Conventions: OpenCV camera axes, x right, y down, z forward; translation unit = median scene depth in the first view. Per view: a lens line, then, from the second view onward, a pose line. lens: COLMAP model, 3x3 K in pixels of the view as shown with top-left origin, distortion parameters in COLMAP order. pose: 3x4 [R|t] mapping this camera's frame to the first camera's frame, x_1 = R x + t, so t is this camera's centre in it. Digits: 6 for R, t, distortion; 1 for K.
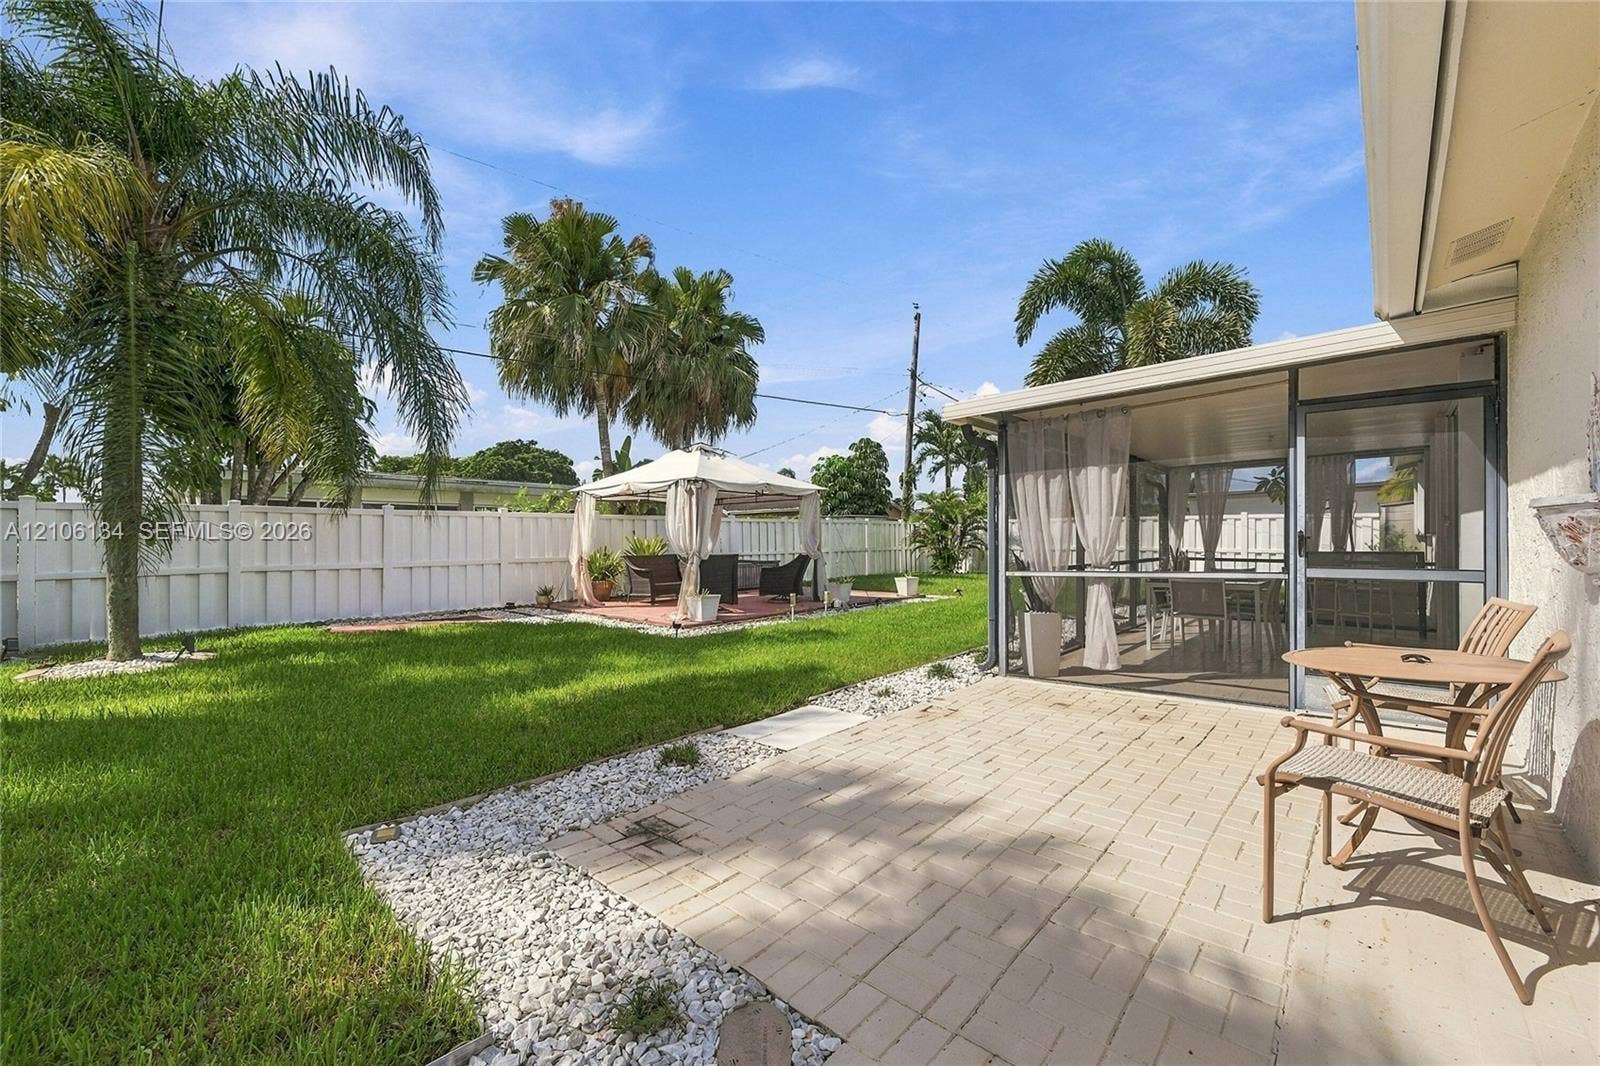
lens RADIAL K [[638.6, 0, 804.4], [0, 638.6, 538.5], [0, 0, 1]] dist [0.000591, 0.000115]
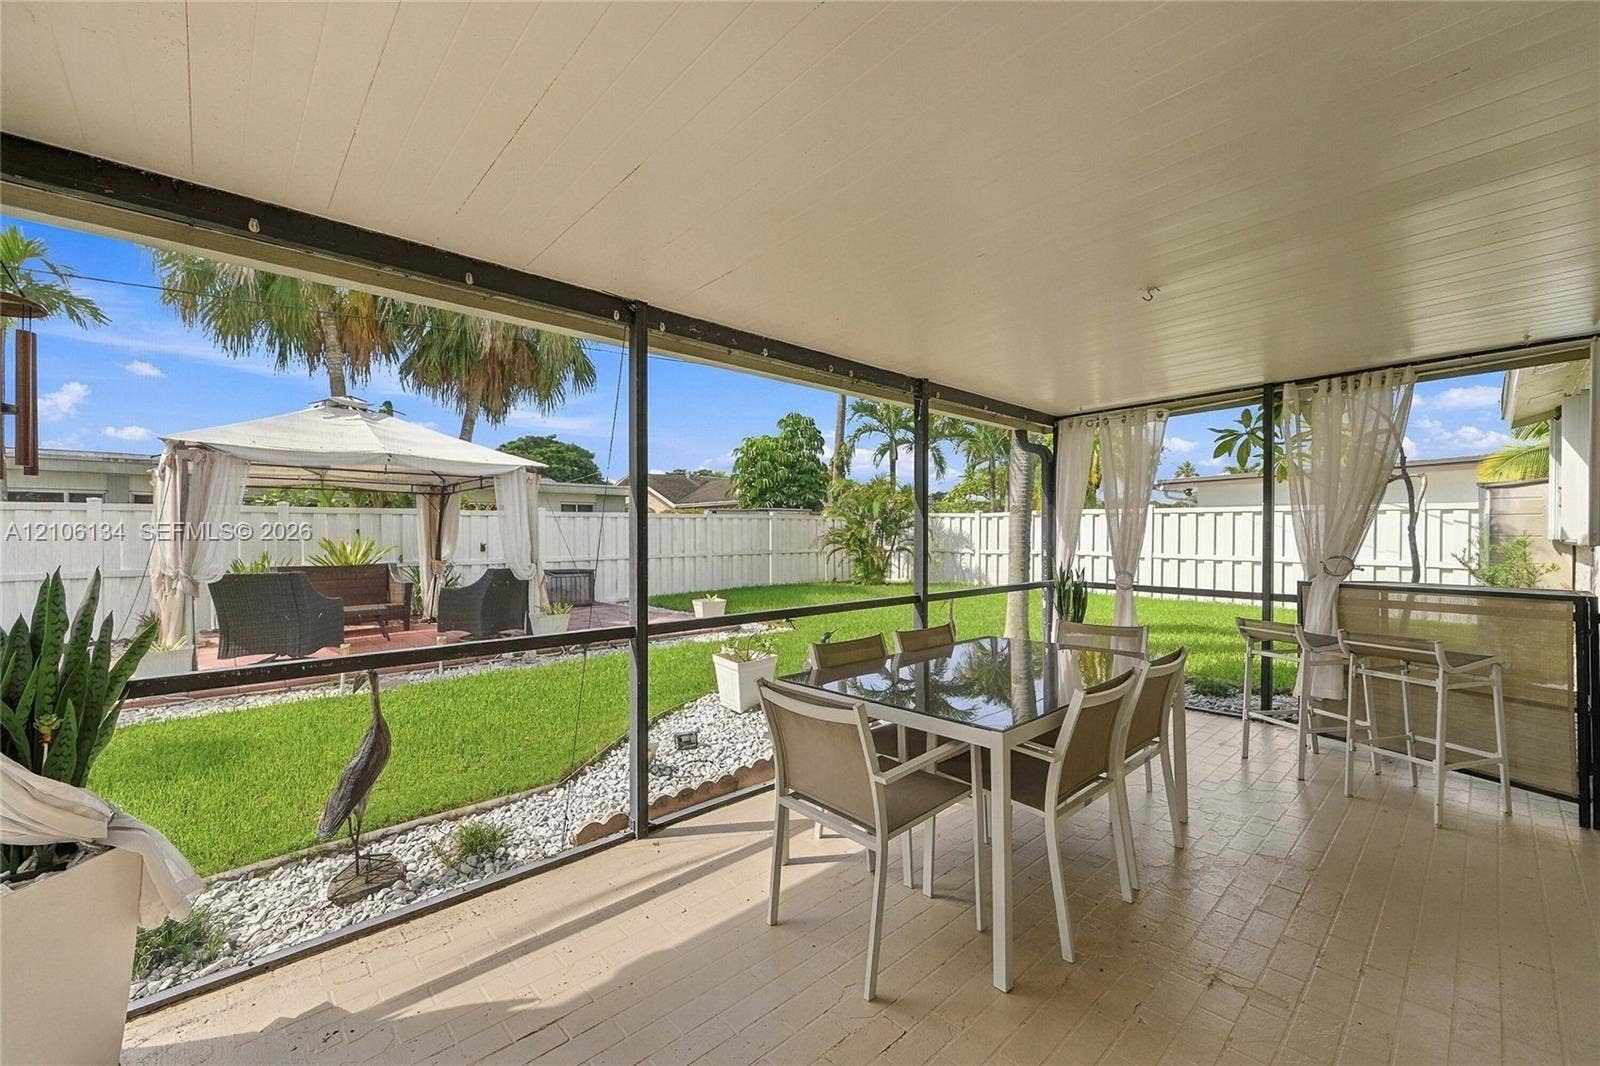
lens RADIAL K [[638.6, 0, 804.4], [0, 638.6, 538.5], [0, 0, 1]] dist [0.000591, 0.000115]
pose [[0.996602, 0.002190, -0.082343, 0.184905], [-0.001514, 0.999965, 0.008279, -0.005148], [0.082358, -0.008126, 0.996570, 0.203575]]
